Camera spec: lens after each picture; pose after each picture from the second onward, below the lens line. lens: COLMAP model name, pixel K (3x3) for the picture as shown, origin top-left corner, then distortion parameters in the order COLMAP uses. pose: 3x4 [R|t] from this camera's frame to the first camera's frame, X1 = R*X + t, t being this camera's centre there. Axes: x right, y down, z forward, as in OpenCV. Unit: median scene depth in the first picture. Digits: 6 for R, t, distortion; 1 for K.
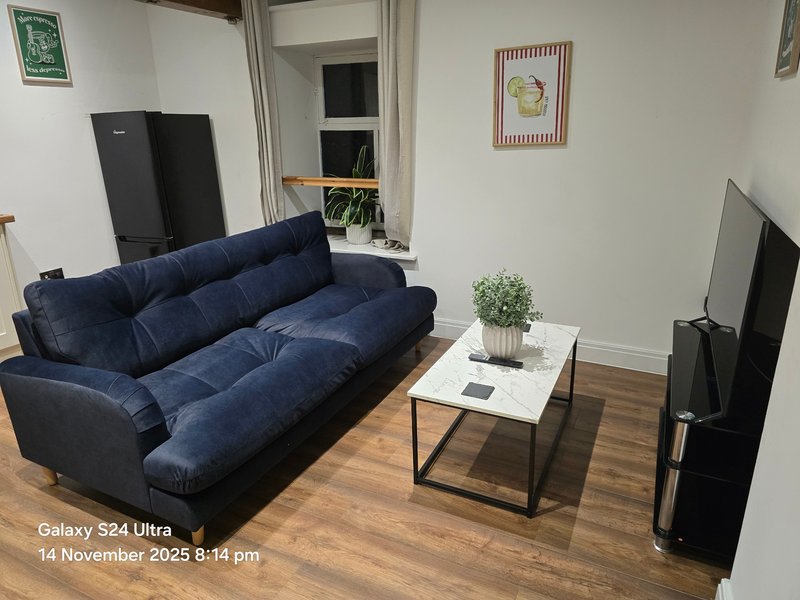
lens RADIAL K [[537.8, 0, 406.4], [0, 537.8, 296.8], [0, 0, 1]] dist [0.067028, -0.061903]
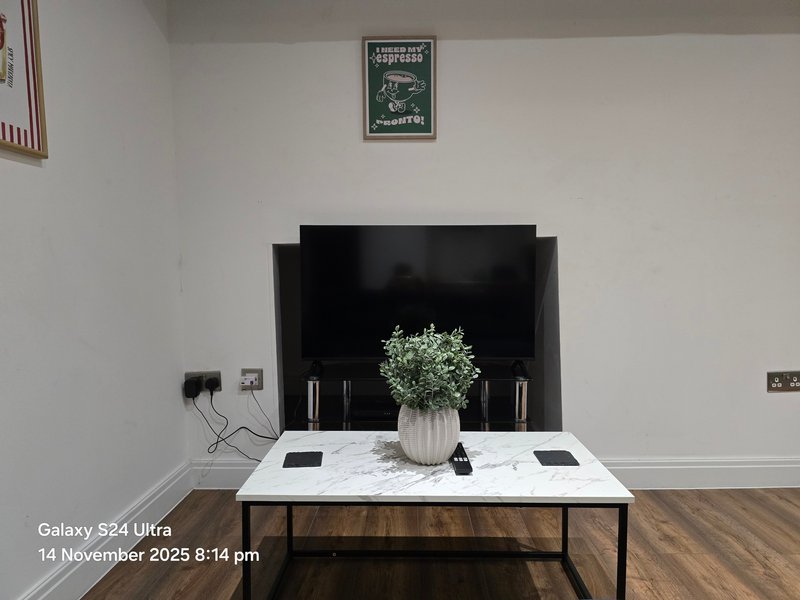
lens RADIAL K [[537.8, 0, 401.5], [0, 537.8, 299.7], [0, 0, 1]] dist [0.067028, -0.061903]
pose [[-0.428862, -0.022504, 0.903090, -0.326905], [0.289877, 0.943396, 0.161167, -0.155692], [-0.855598, 0.330904, -0.398064, 1.040524]]
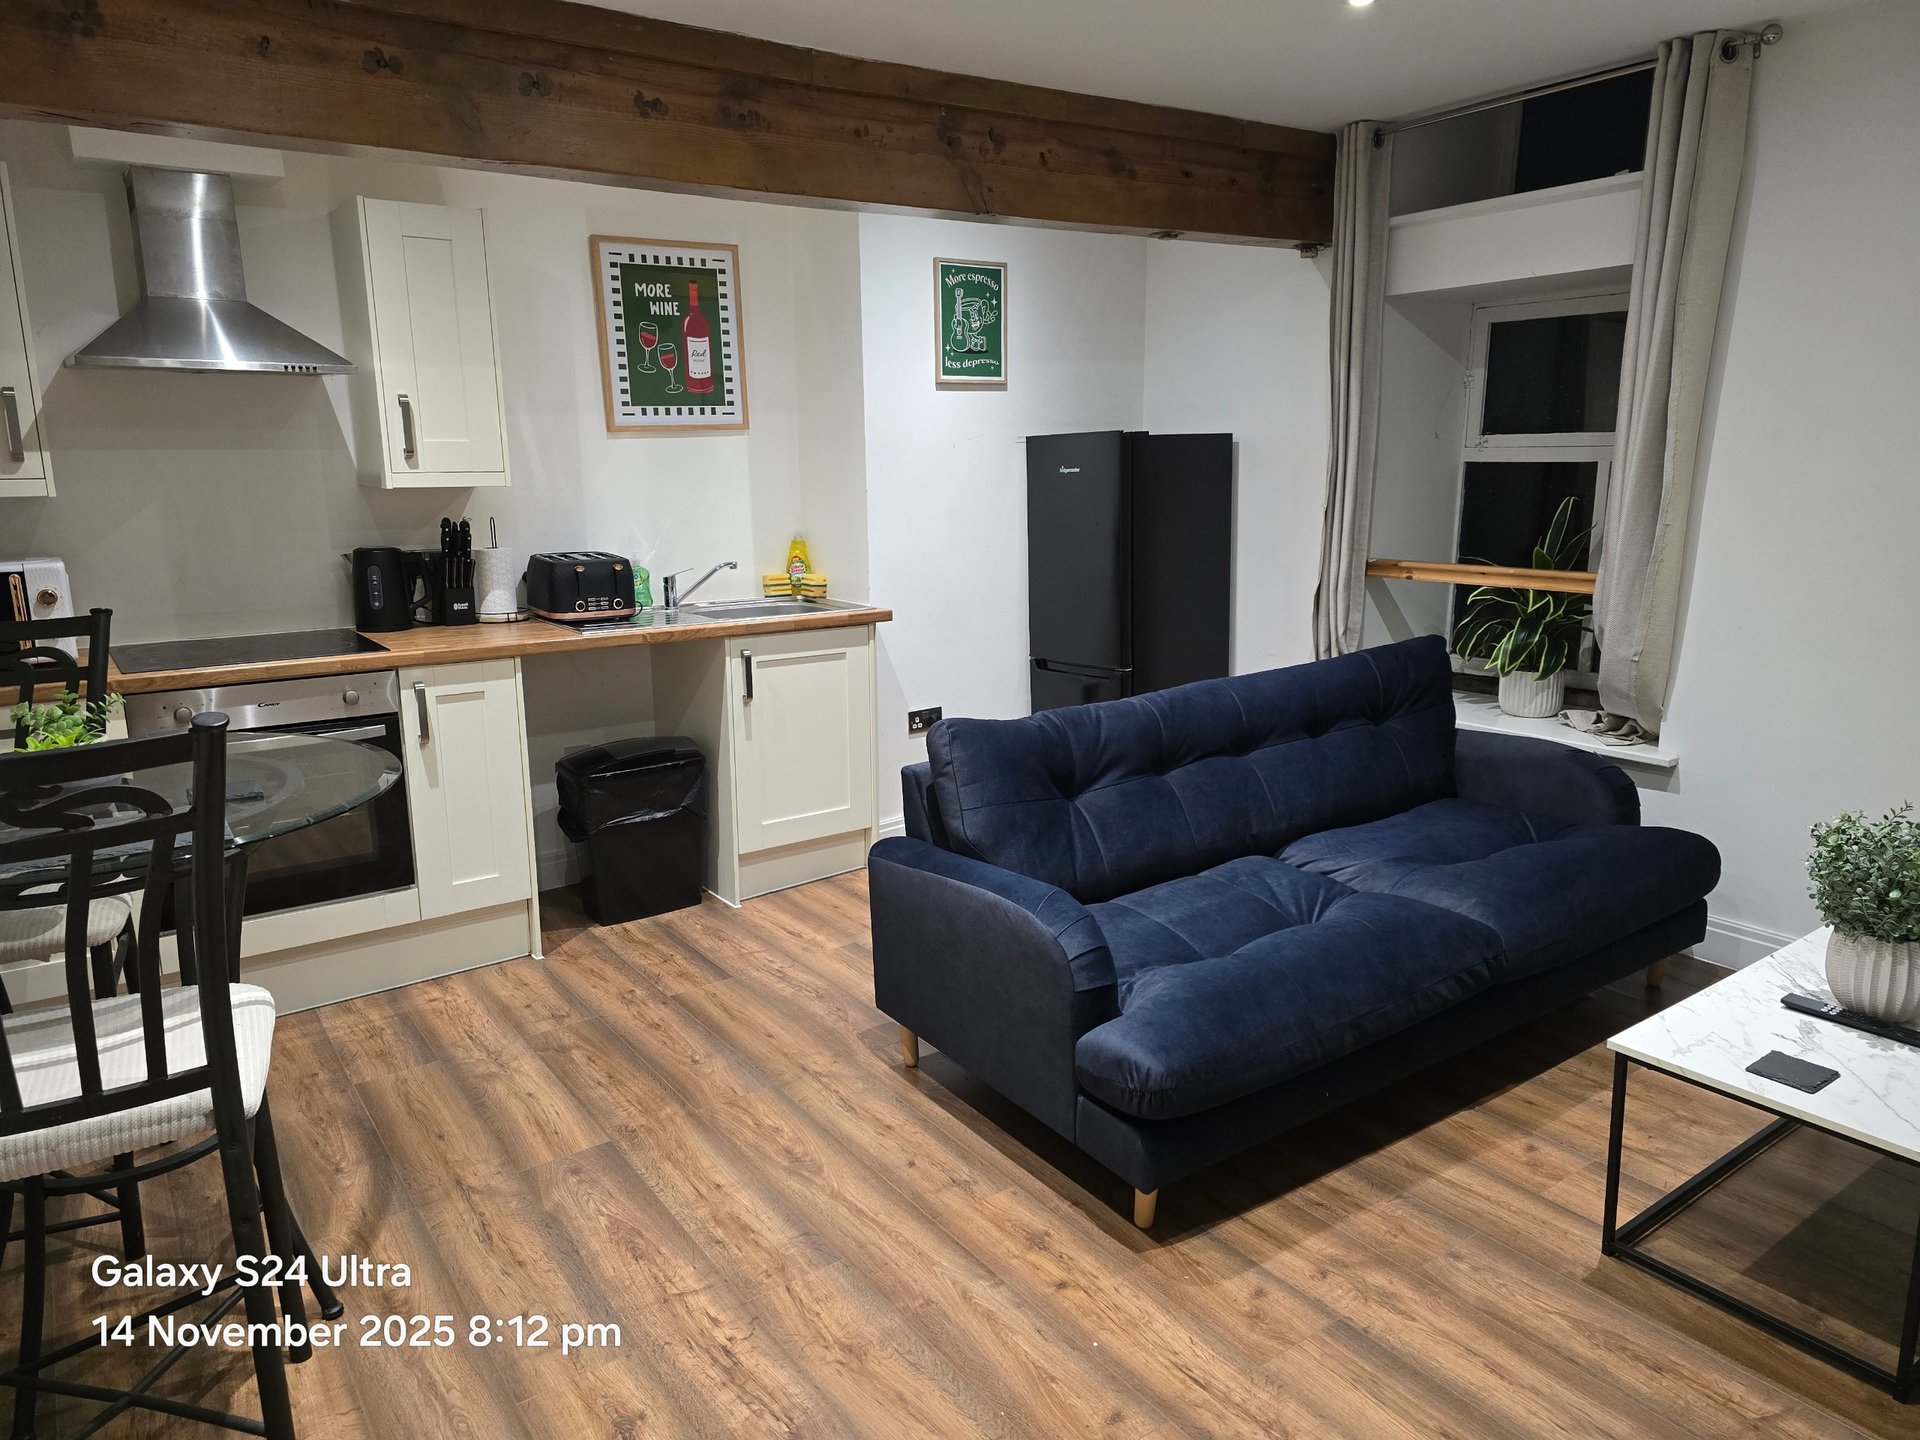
lens RADIAL K [[1290.6, 0, 952.3], [0, 1290.6, 721.8], [0, 0, 1]] dist [0.067028, -0.061903]
pose [[0.872023, 0.102564, -0.478598, 0.015708], [-0.143608, 0.988379, -0.049847, 0.035081], [0.467924, 0.112198, 0.876618, -0.196750]]
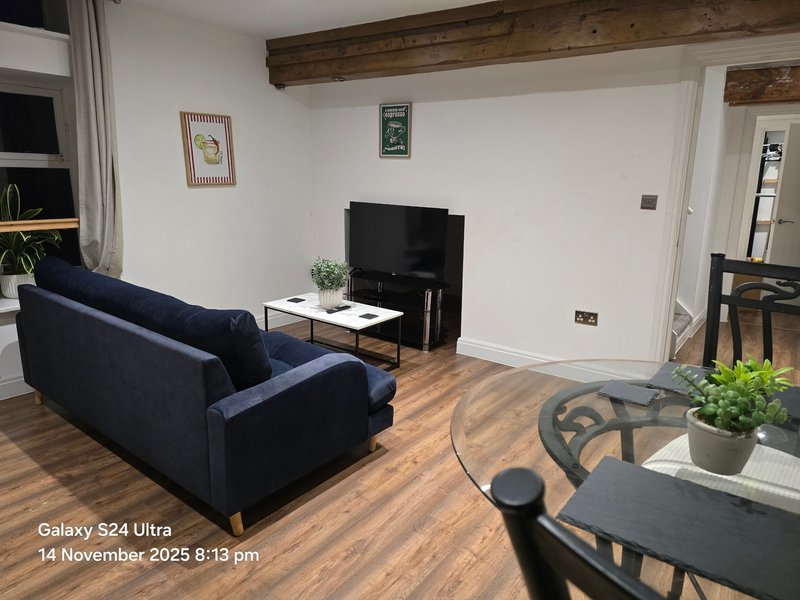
lens RADIAL K [[537.8, 0, 400.9], [0, 537.8, 300.6], [0, 0, 1]] dist [0.067028, -0.061903]
pose [[0.178358, -0.203635, 0.962664, -1.178485], [0.269929, 0.950944, 0.151144, -0.091113], [-0.946217, 0.232893, 0.224575, 0.352844]]
